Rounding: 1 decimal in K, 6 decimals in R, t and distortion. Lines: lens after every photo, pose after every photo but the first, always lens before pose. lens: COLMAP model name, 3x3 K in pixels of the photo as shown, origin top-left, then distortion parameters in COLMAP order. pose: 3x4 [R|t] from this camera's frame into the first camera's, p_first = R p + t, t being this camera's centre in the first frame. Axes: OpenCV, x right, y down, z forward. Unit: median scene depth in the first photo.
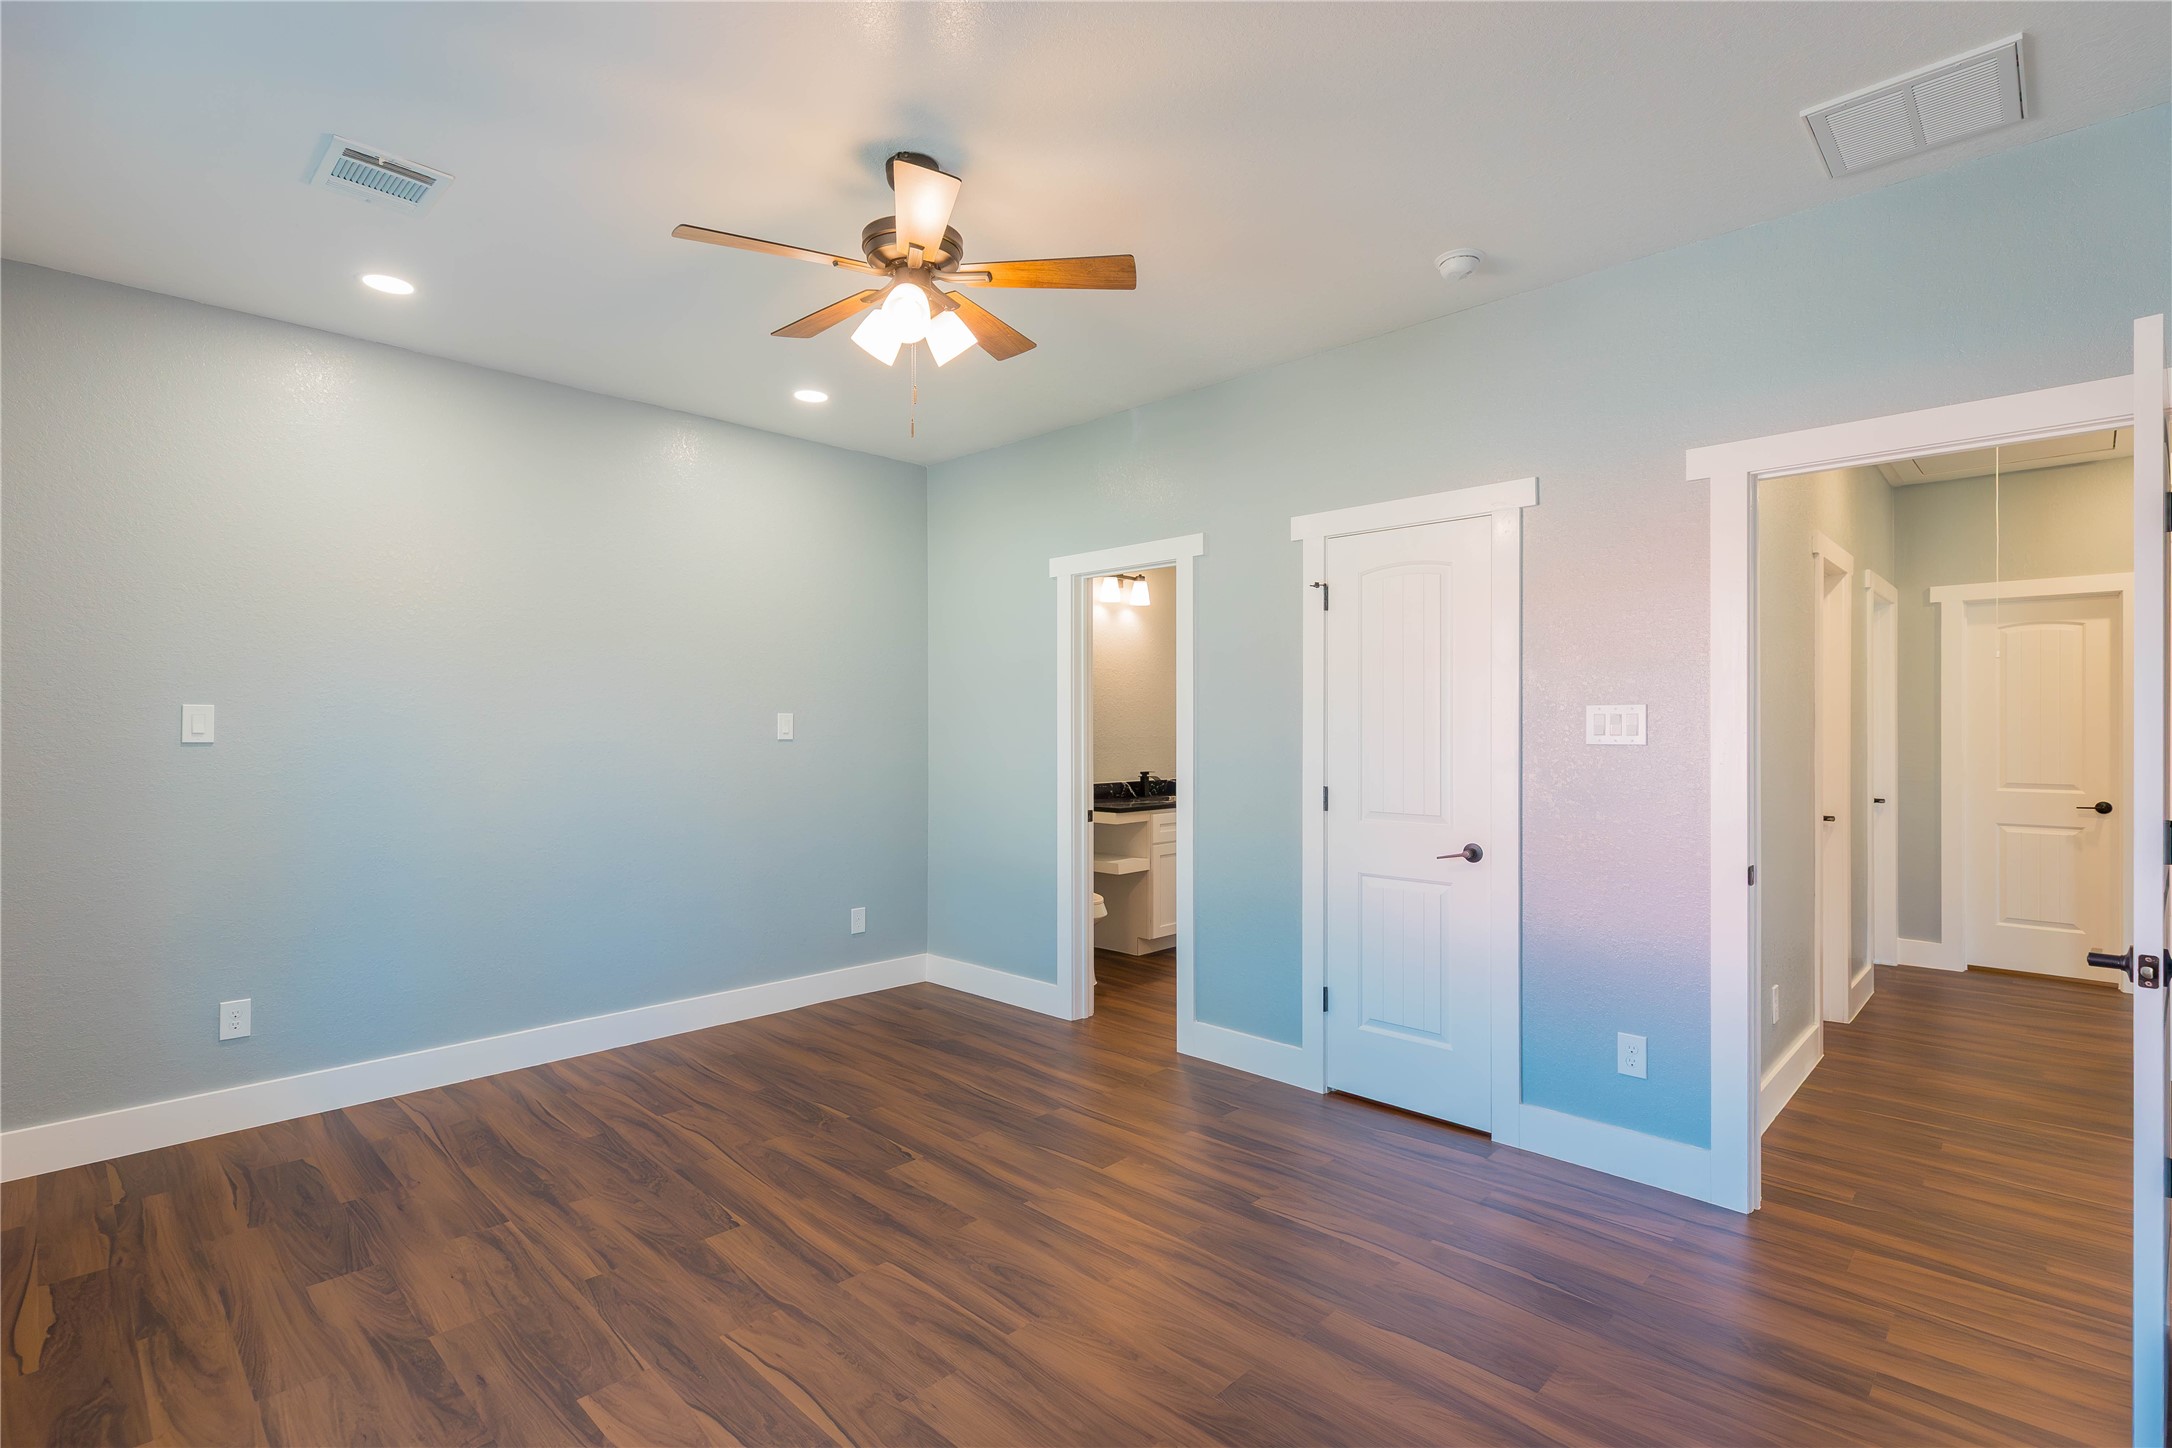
lens RADIAL K [[1017.0, 0, 1087.4], [0, 1017.0, 723.8], [0, 0, 1]] dist [0.001197, 0.000051]
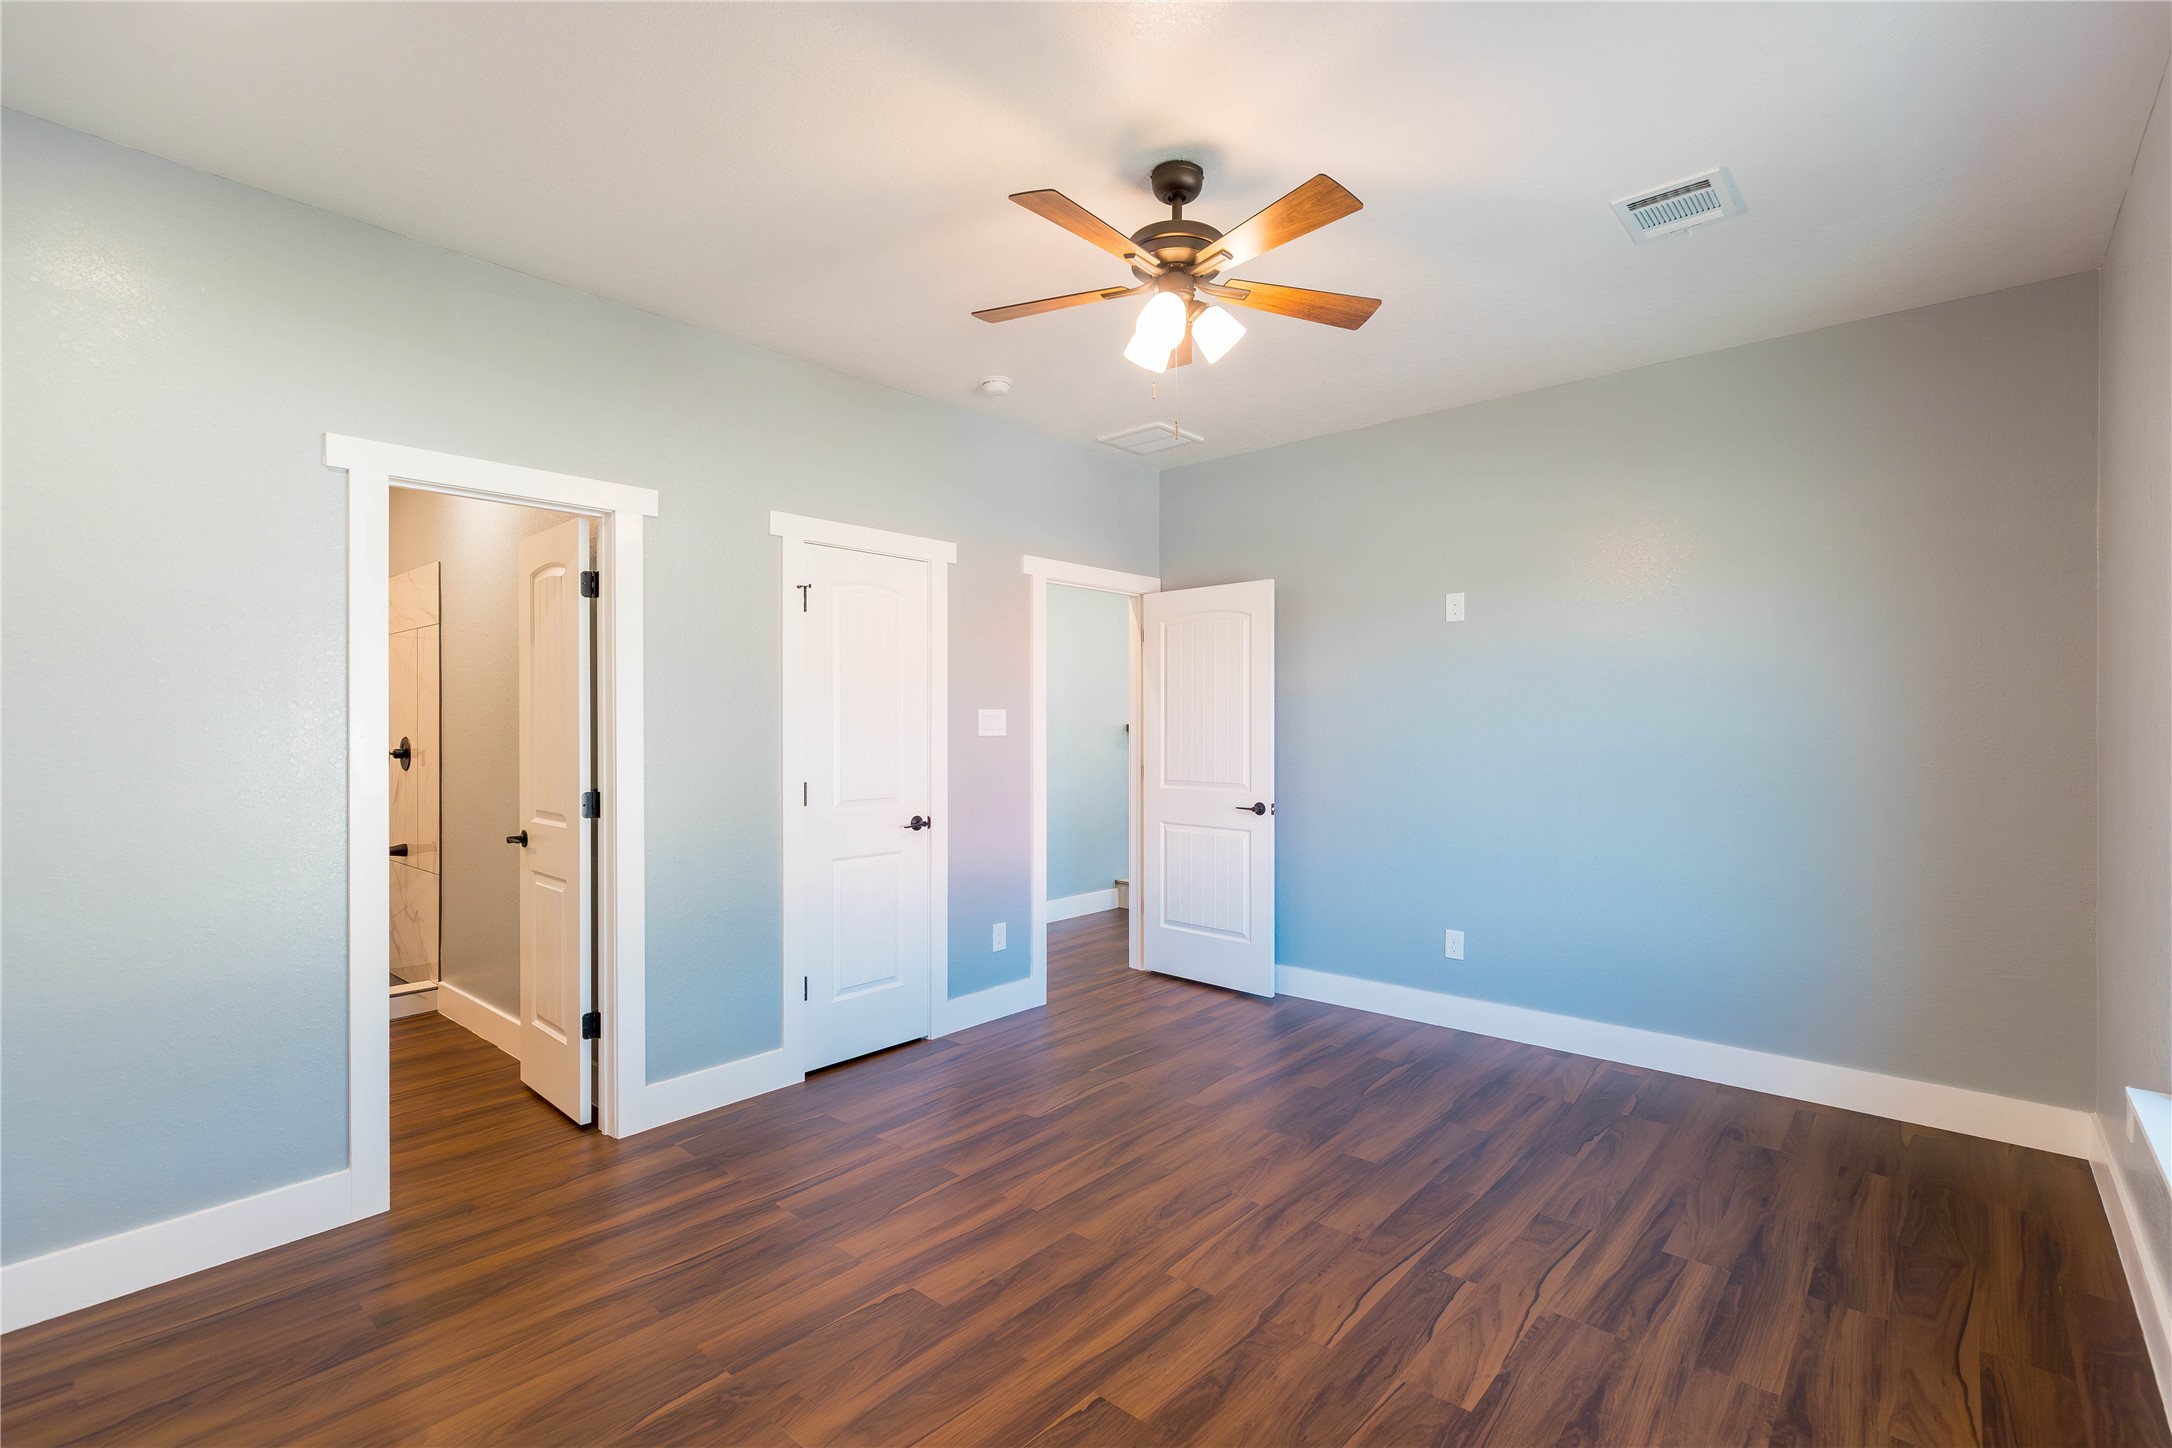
lens RADIAL K [[970.5, 0, 1081.7], [0, 970.5, 734.1], [0, 0, 1]] dist [0.002322, 0.000177]
pose [[-0.037818, -0.012266, 0.999209, -0.963609], [-0.000779, 0.999925, 0.012245, -0.000491], [-0.999284, -0.000316, -0.037824, 0.959553]]
